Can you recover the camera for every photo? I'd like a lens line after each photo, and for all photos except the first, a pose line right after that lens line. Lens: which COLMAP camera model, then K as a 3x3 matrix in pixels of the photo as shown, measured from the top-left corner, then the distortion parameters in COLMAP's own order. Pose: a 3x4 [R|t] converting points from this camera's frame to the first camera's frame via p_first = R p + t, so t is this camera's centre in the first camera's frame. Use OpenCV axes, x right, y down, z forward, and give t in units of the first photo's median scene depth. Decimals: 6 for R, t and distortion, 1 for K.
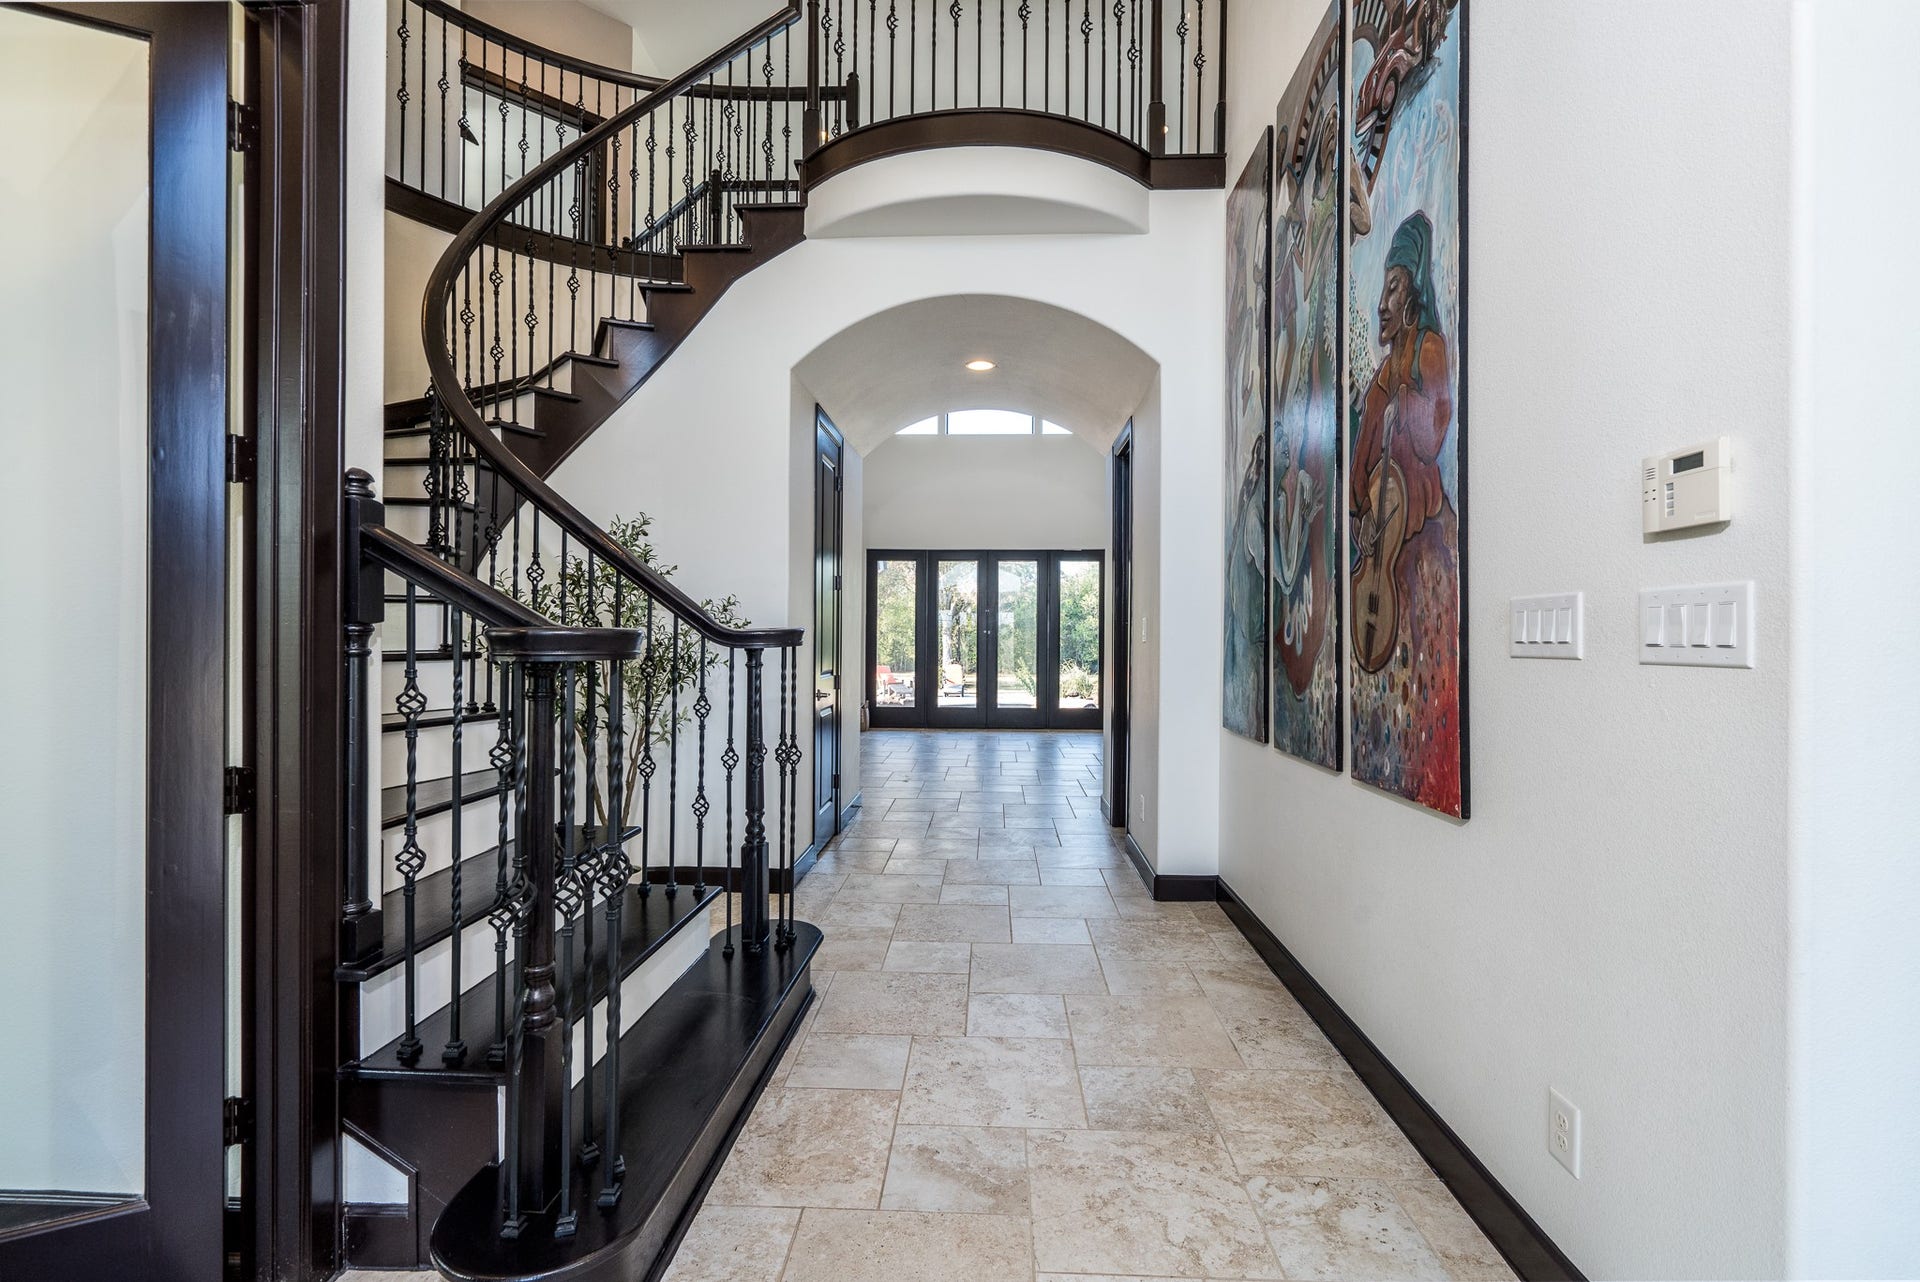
lens RADIAL K [[853.1, 0, 974.2], [0, 853.1, 628.2], [0, 0, 1]] dist [0.000334, 0.000433]
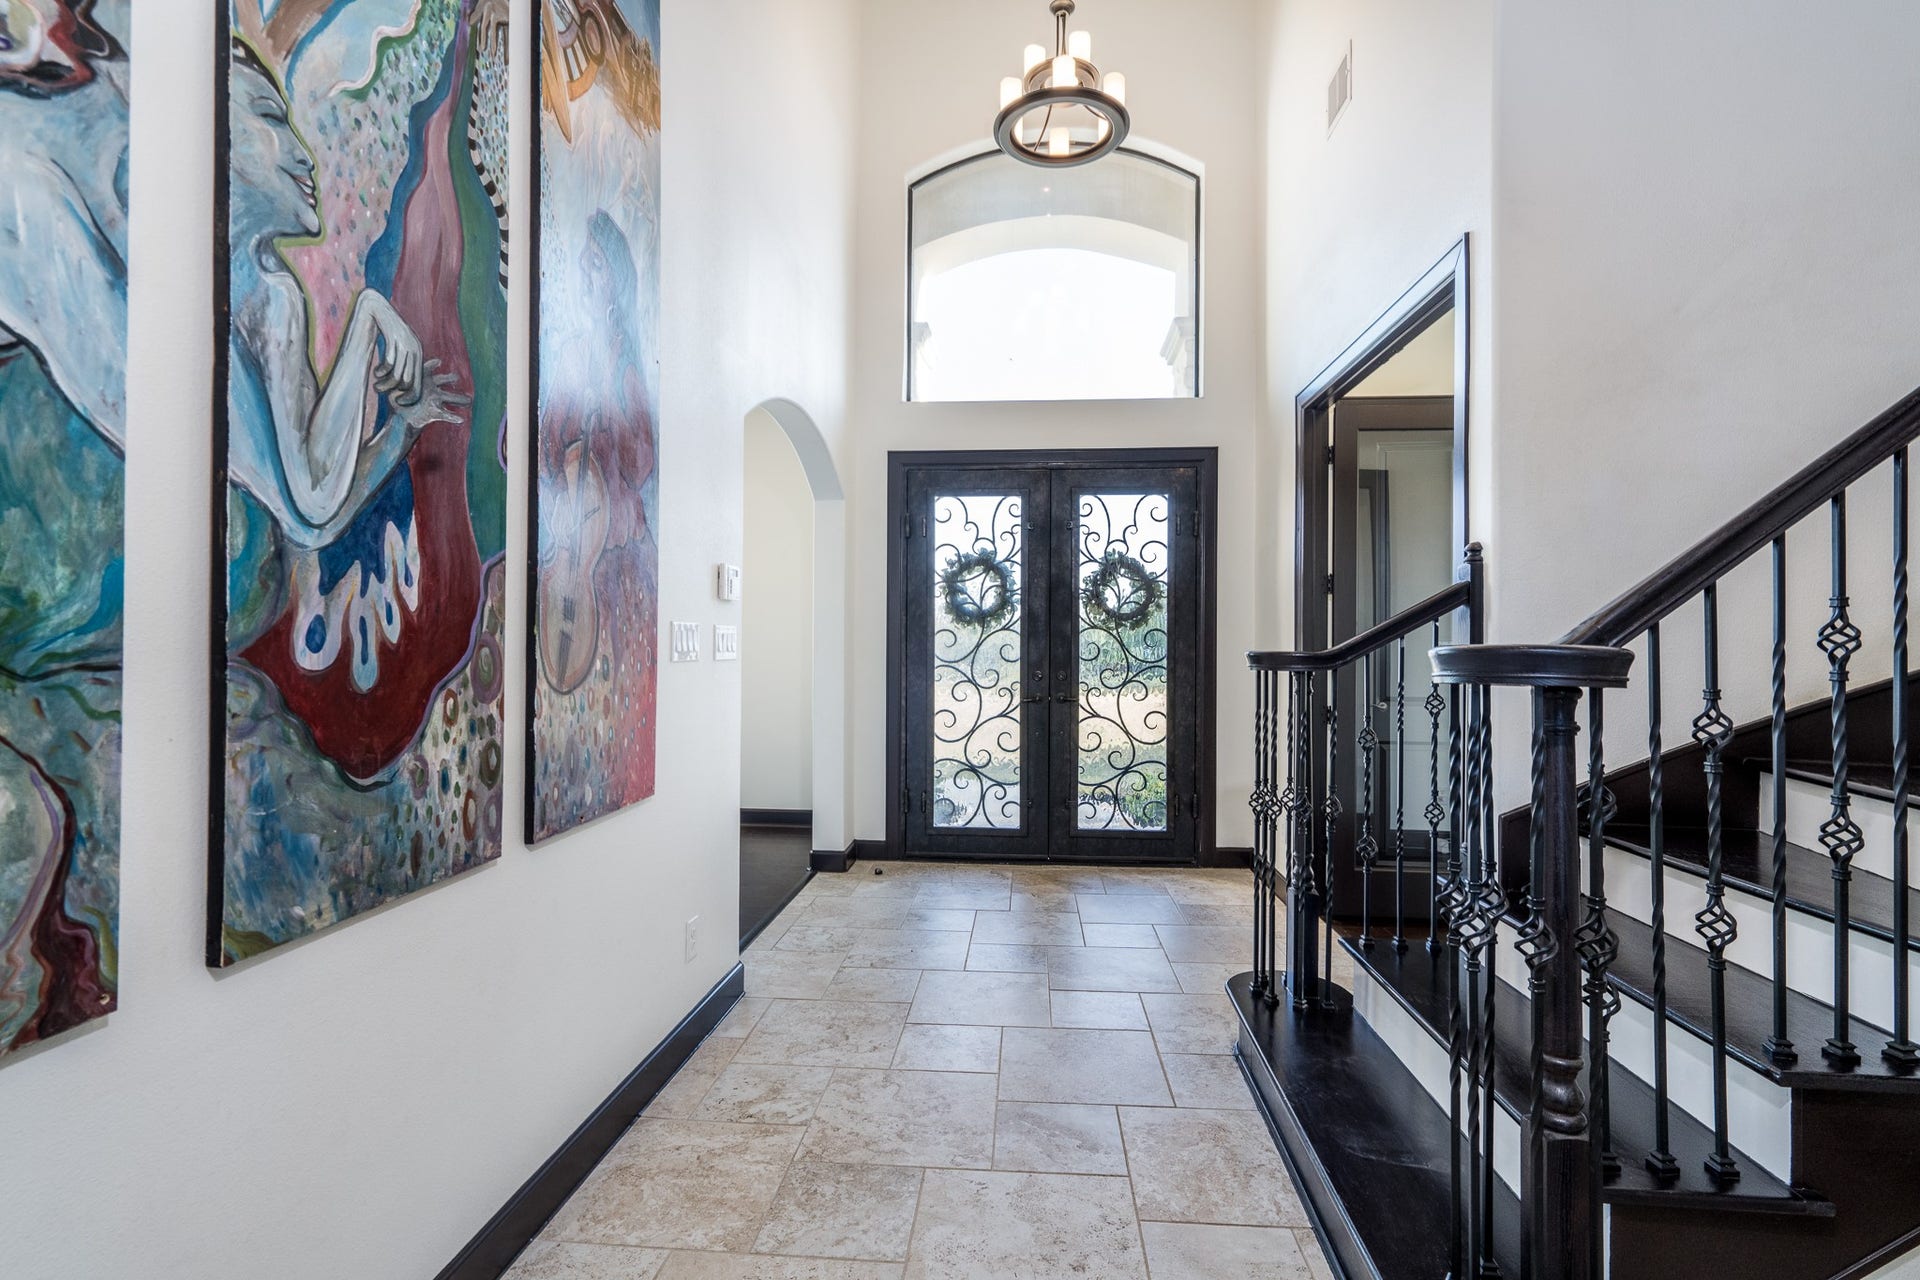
lens RADIAL K [[853.1, 0, 974.2], [0, 853.1, 627.2], [0, 0, 1]] dist [0.000334, 0.000433]
pose [[-0.999019, -0.011280, 0.042822, 0.044452], [-0.012715, 0.999362, -0.033382, 0.012225], [-0.042418, -0.033893, -0.998525, 1.936866]]
